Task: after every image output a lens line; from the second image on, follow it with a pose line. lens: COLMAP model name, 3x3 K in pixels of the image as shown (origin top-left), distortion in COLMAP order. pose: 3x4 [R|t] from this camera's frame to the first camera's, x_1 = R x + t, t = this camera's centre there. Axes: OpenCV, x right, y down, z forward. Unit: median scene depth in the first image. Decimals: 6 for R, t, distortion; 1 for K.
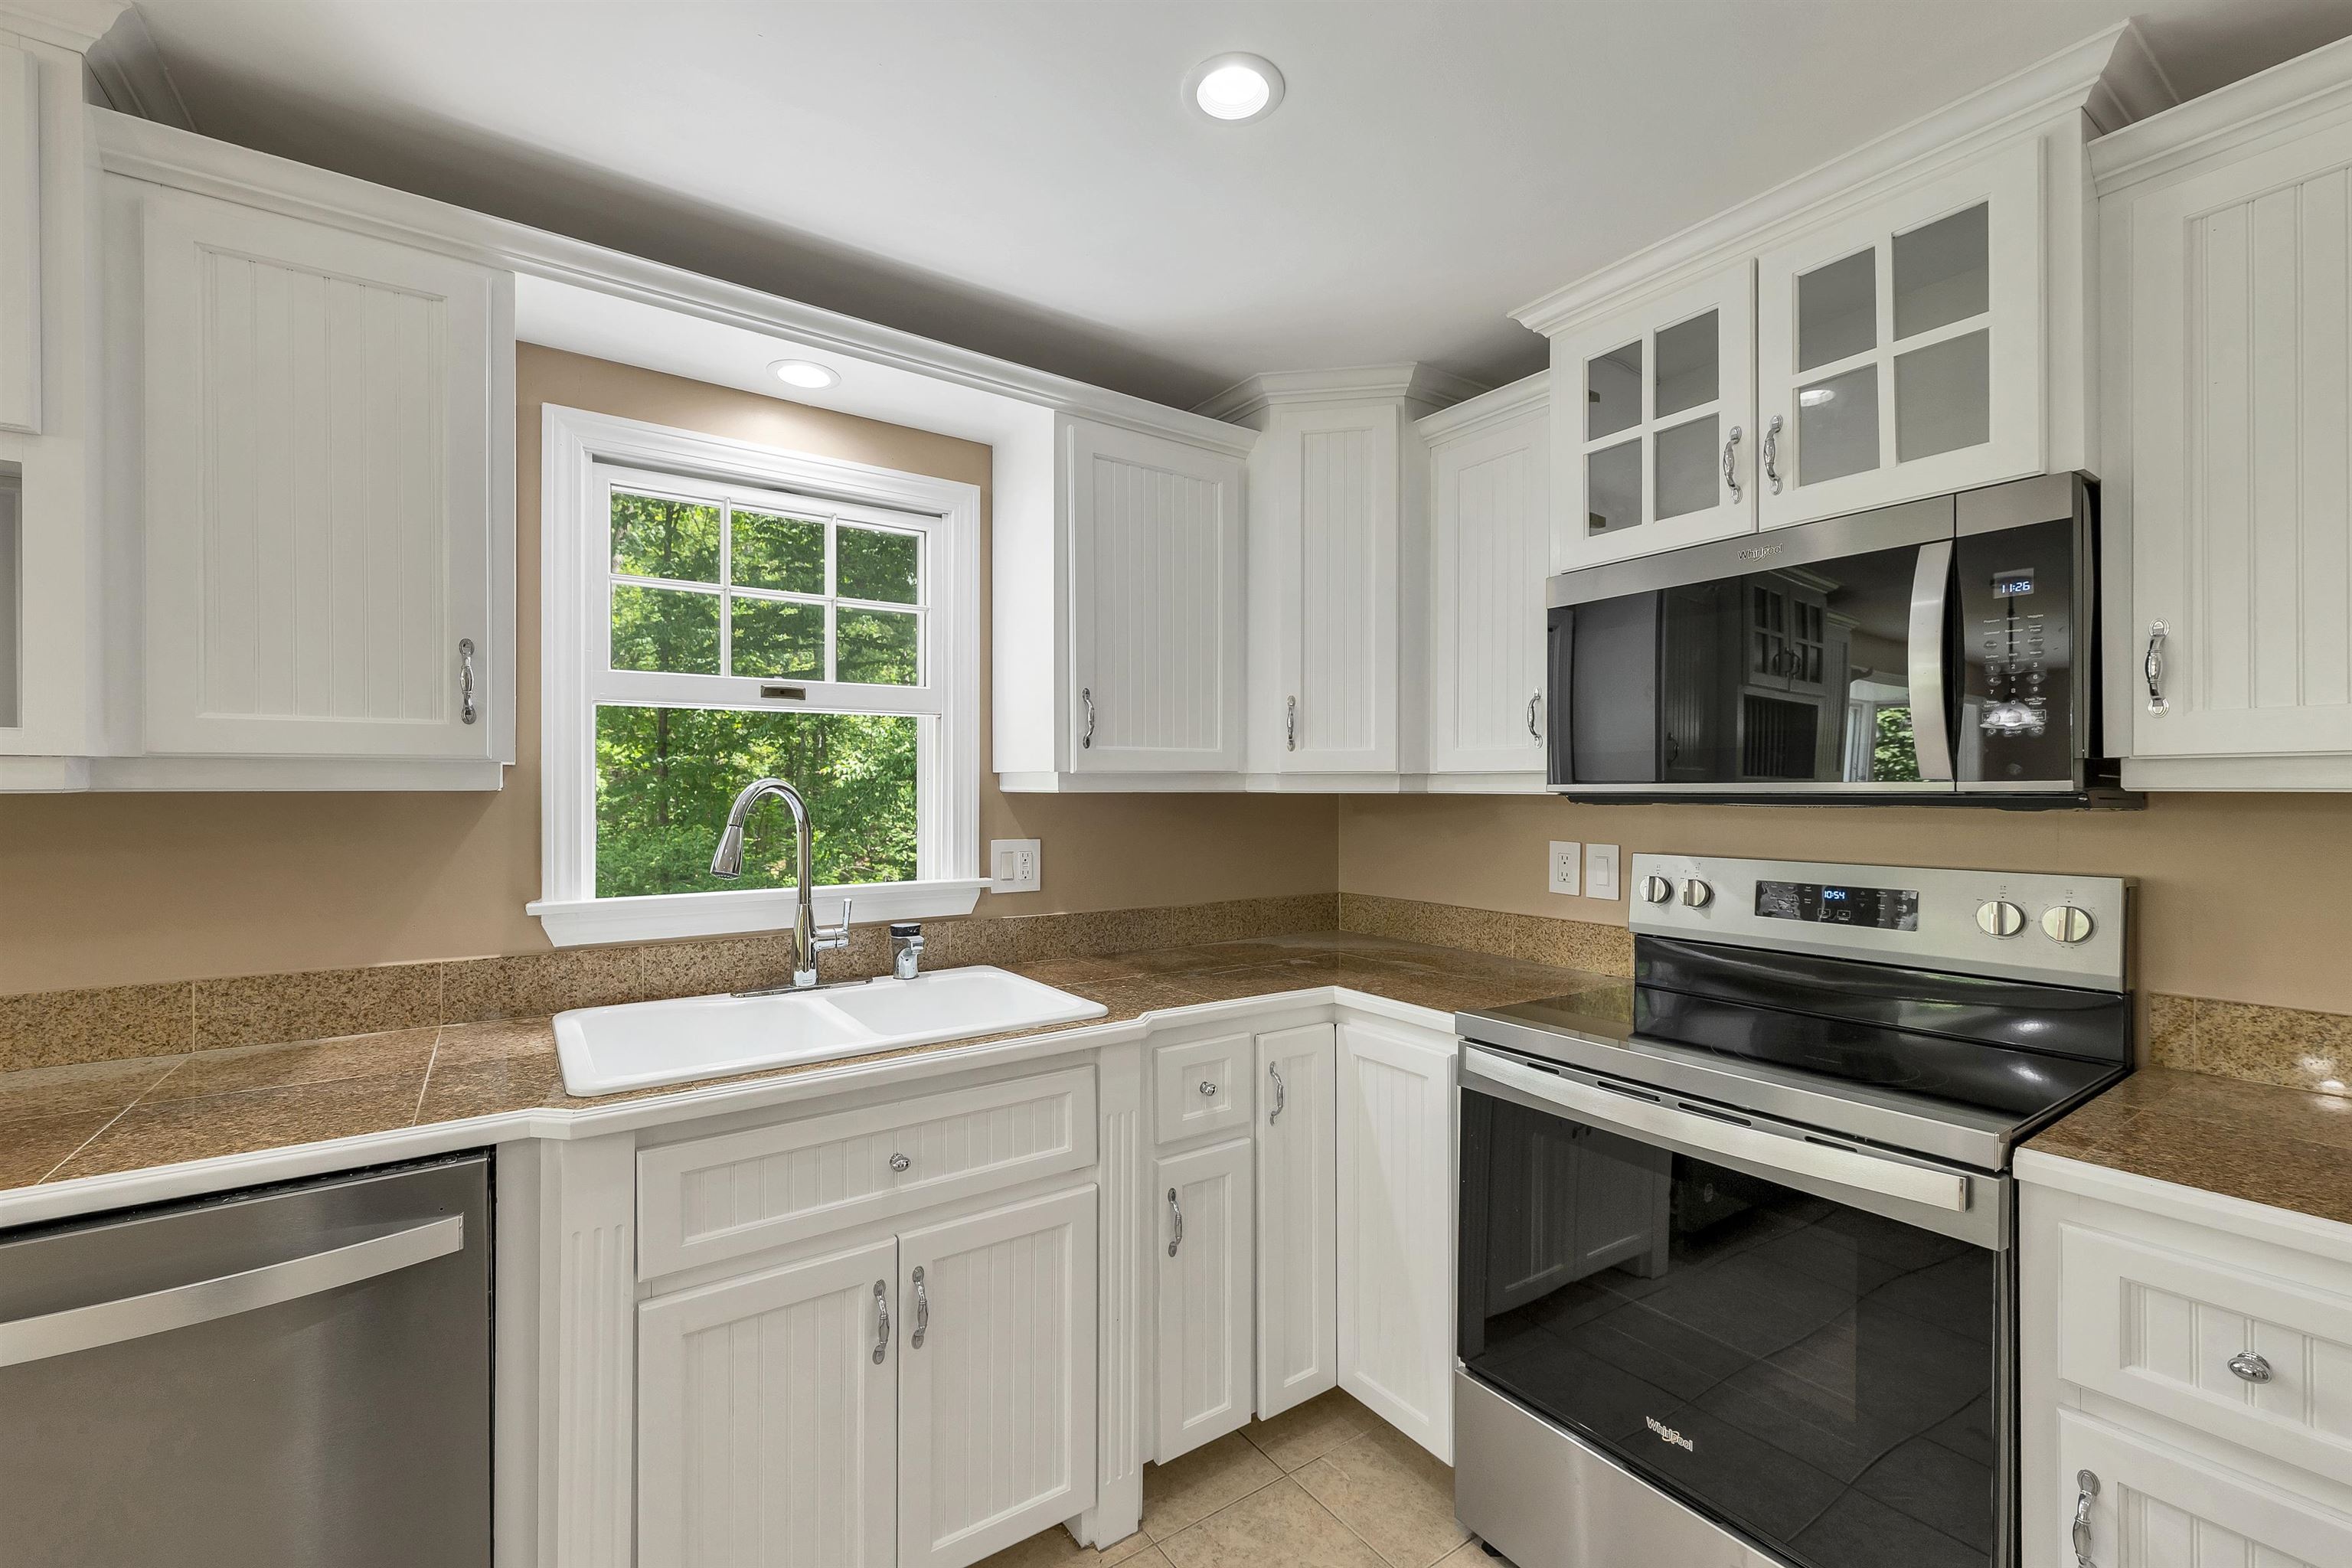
lens RADIAL K [[959.4, 0, 1153.6], [0, 959.4, 798.6], [0, 0, 1]] dist [-0.000861, 0.000047]
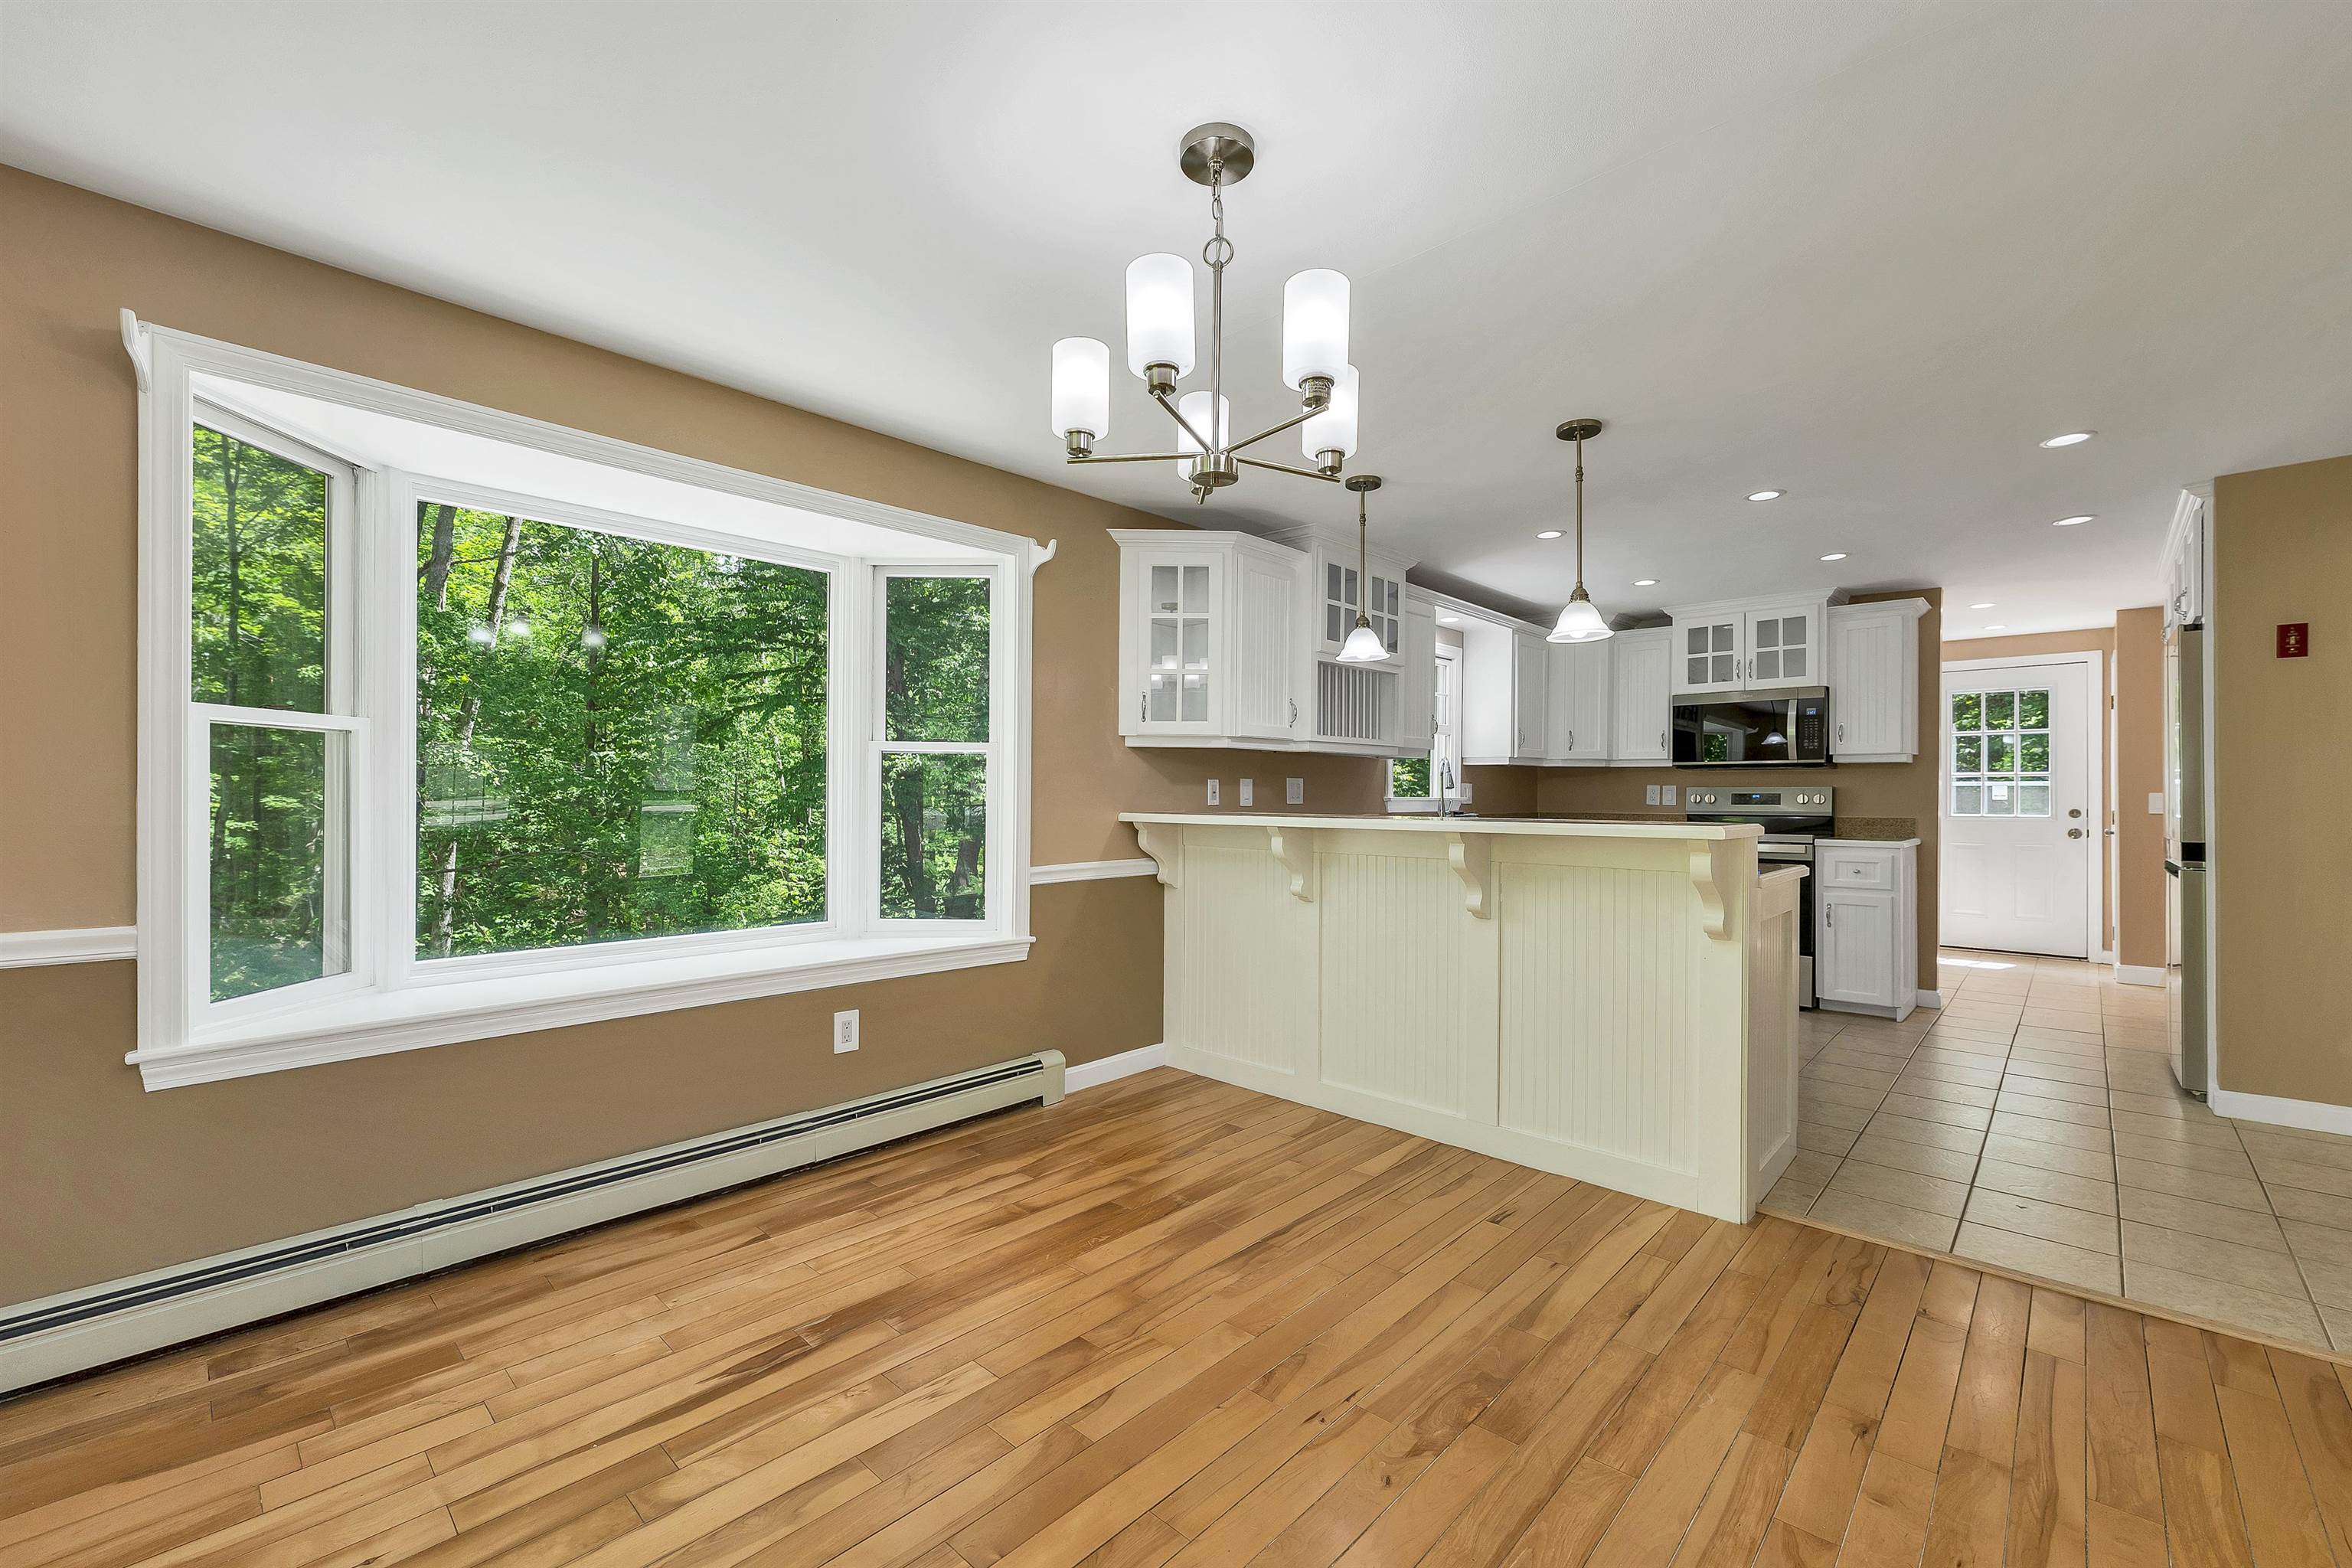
lens RADIAL K [[959.4, 0, 1153.6], [0, 959.4, 798.6], [0, 0, 1]] dist [-0.000861, 0.000047]
pose [[0.981555, 0.004889, 0.191118, -1.706401], [-0.004538, 0.999987, -0.002273, 0.108074], [-0.191127, 0.001363, 0.981564, -1.603345]]
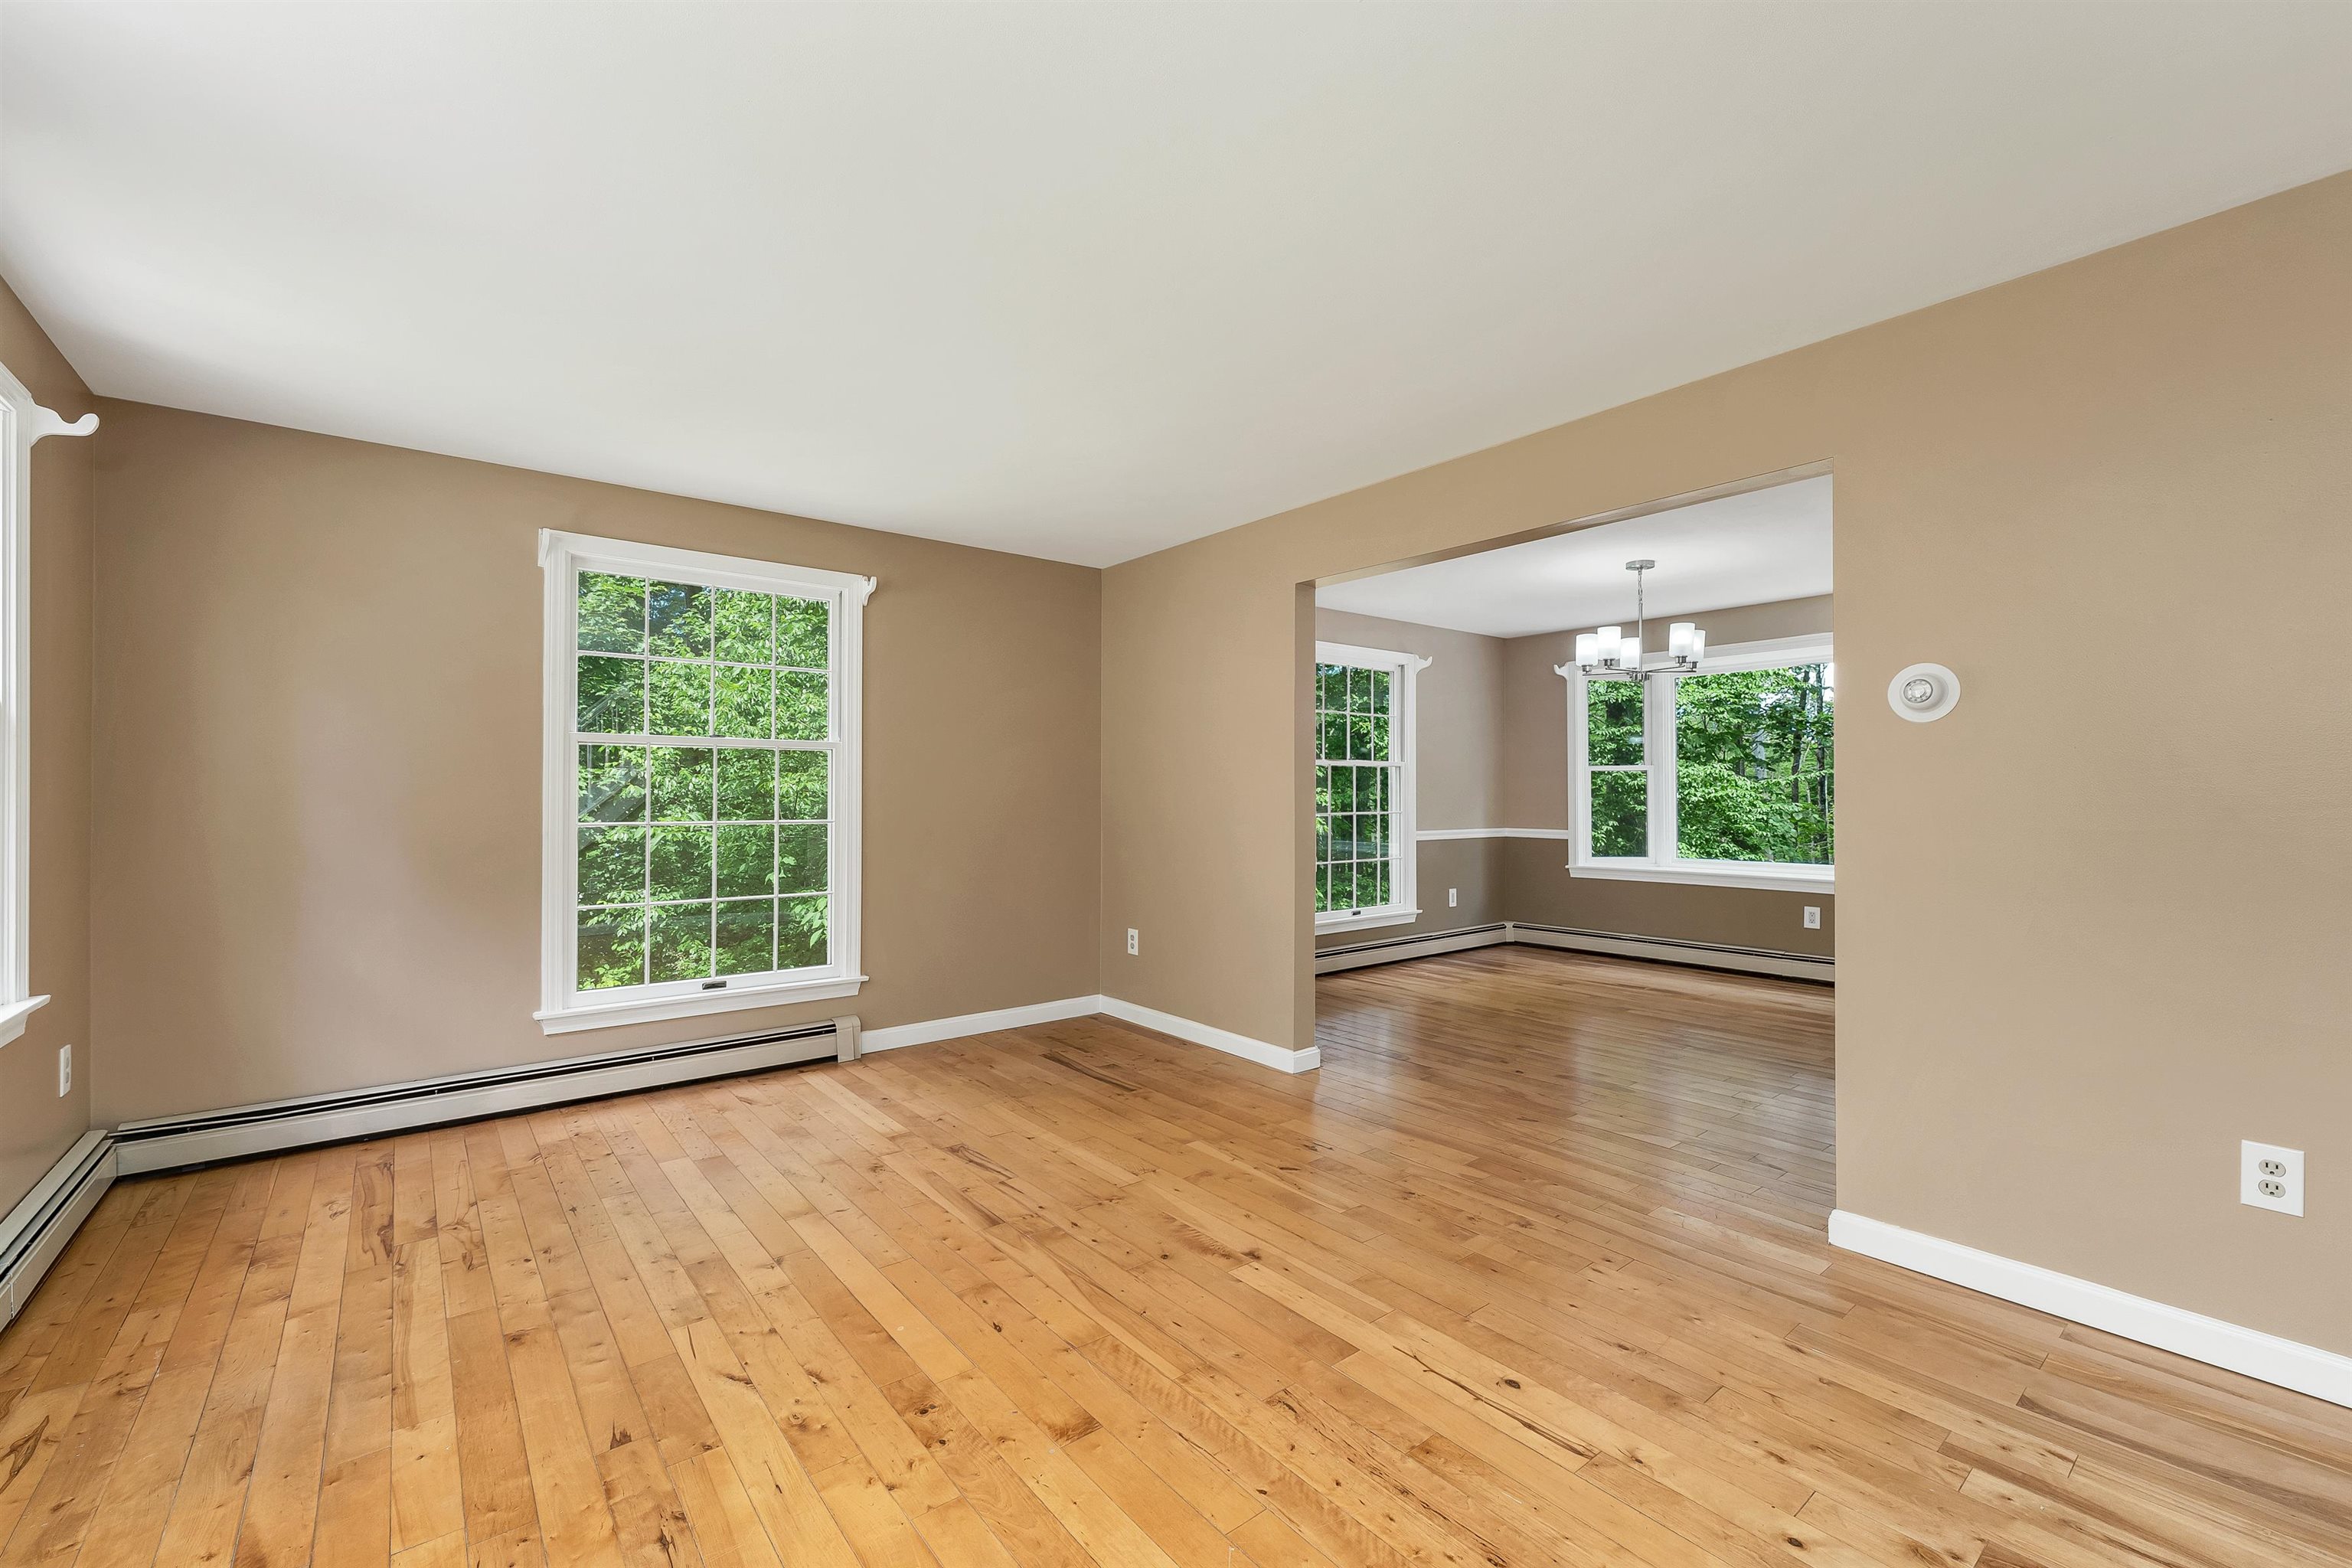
lens RADIAL K [[952.0, 0, 1193.0], [0, 952.0, 769.0], [0, 0, 1]] dist [0.000764, -0.000379]
pose [[0.093823, -0.021931, -0.995347, 0.833677], [-0.002609, 0.999749, -0.022274, 0.101308], [0.995585, 0.004687, 0.093742, -2.122008]]
